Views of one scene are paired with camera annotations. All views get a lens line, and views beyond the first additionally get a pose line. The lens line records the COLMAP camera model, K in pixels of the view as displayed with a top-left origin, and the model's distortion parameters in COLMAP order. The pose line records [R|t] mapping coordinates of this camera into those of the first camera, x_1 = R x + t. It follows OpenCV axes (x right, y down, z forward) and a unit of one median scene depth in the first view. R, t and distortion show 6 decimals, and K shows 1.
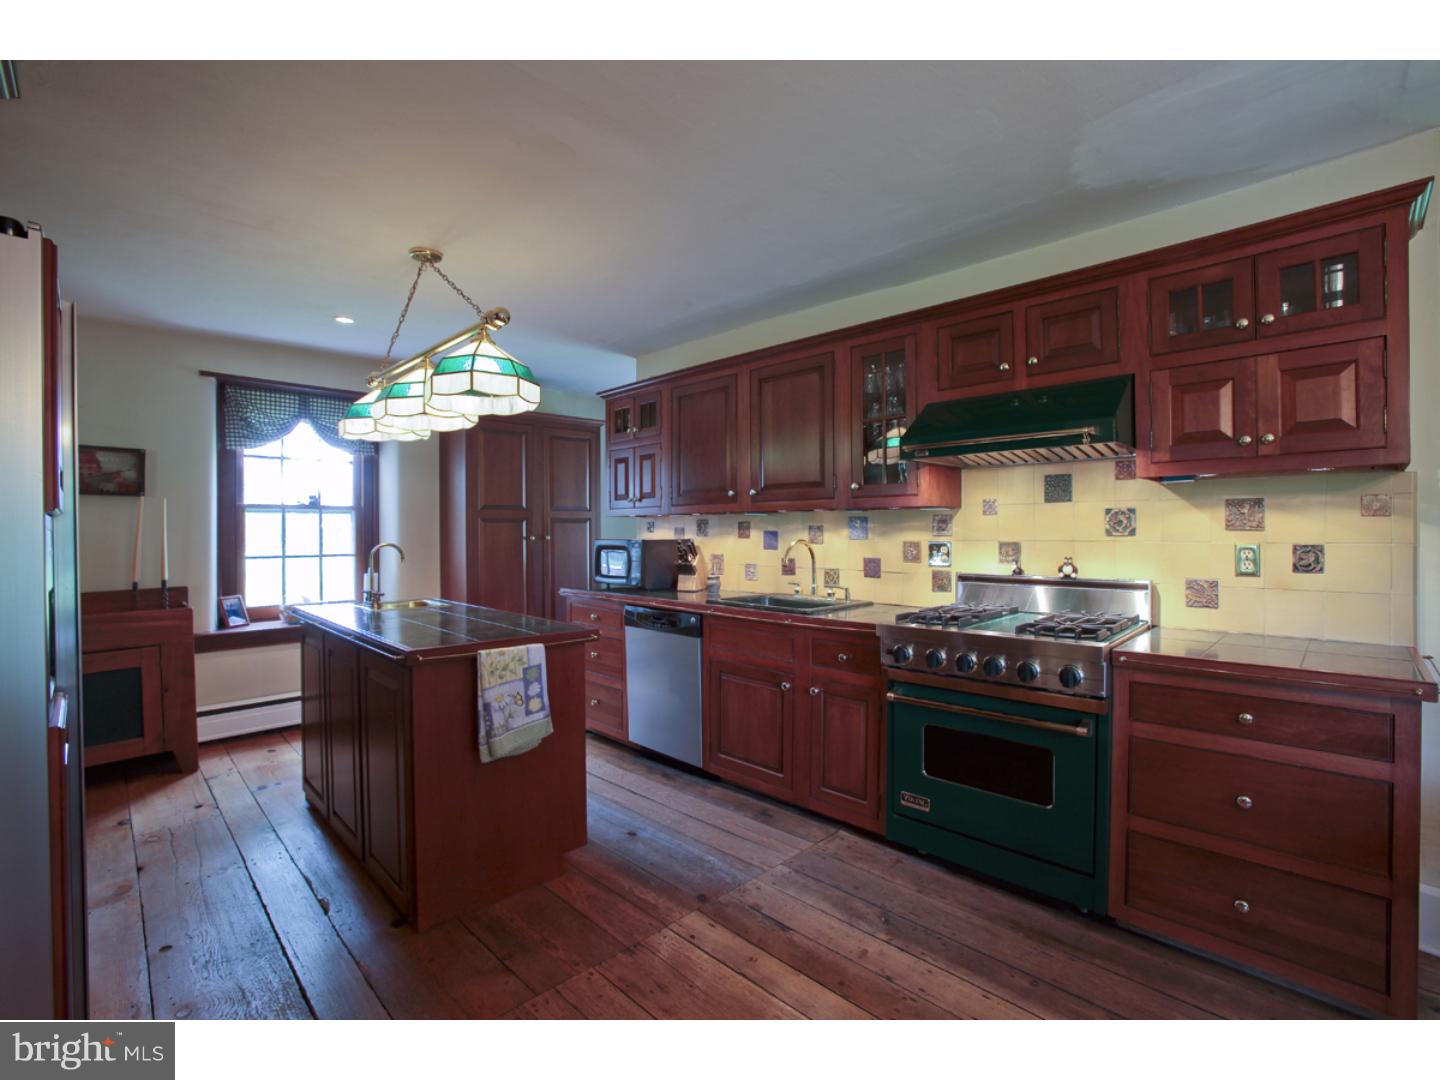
lens RADIAL K [[654.7, 0, 725.5], [0, 654.7, 535.4], [0, 0, 1]] dist [-0.075917, 0.033181]
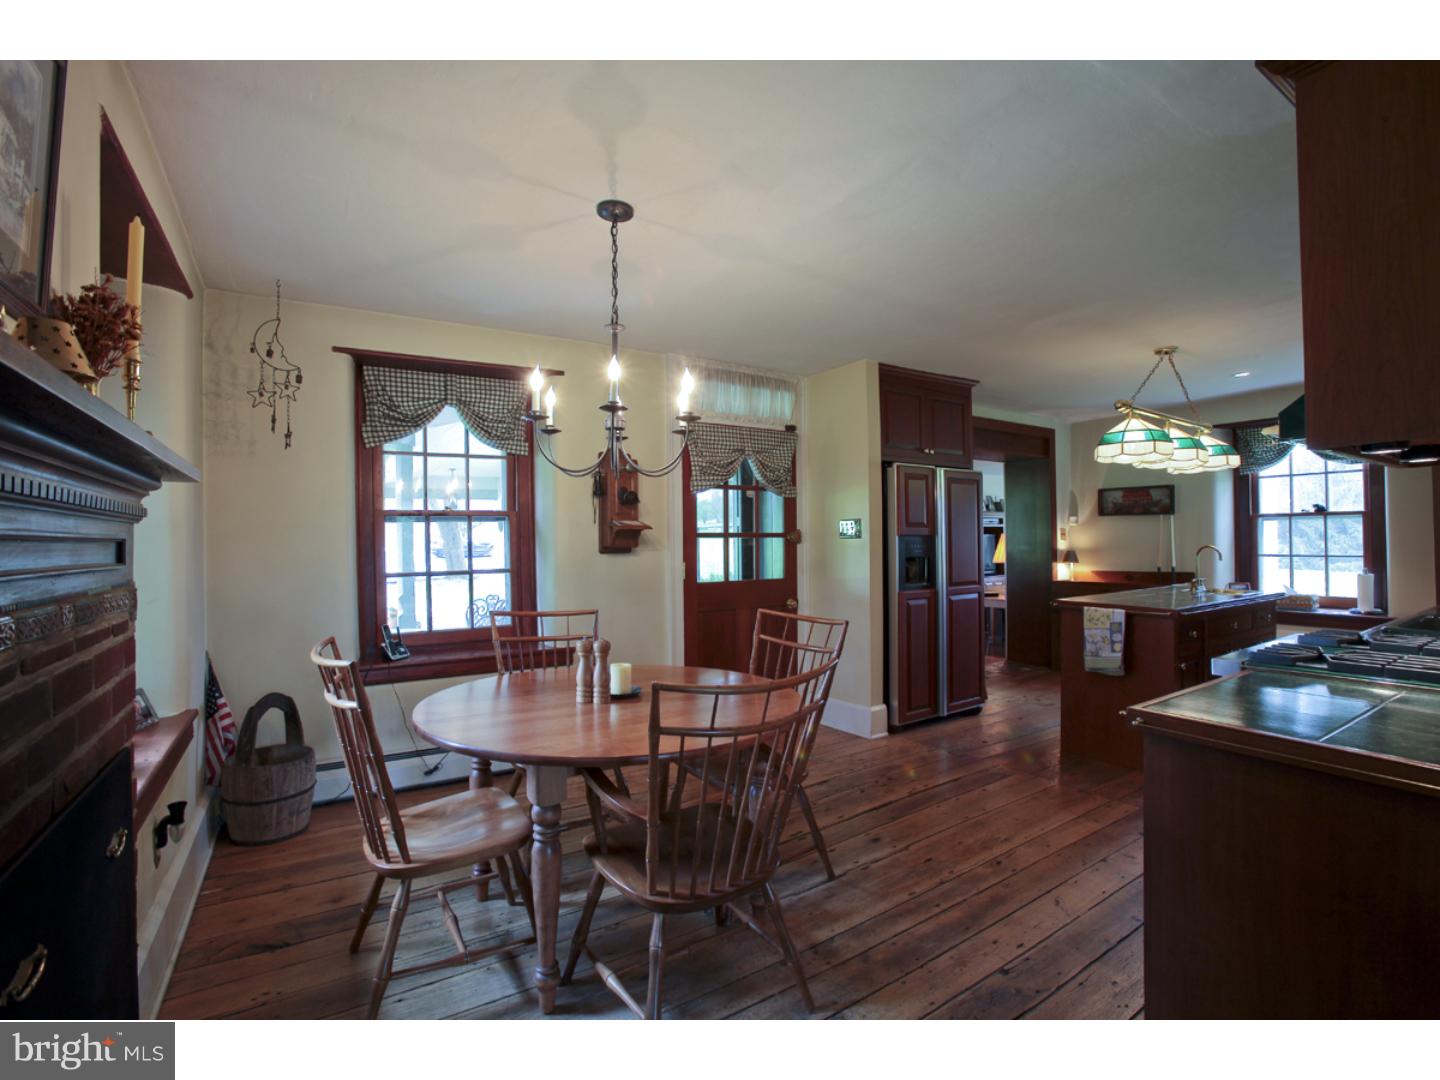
lens RADIAL K [[654.7, 0, 725.5], [0, 654.7, 535.4], [0, 0, 1]] dist [-0.075917, 0.033181]
pose [[-0.210623, -0.002222, -0.977565, 0.887643], [0.005358, 0.999980, -0.003427, -0.009066], [0.977553, -0.005960, -0.210607, 0.235358]]
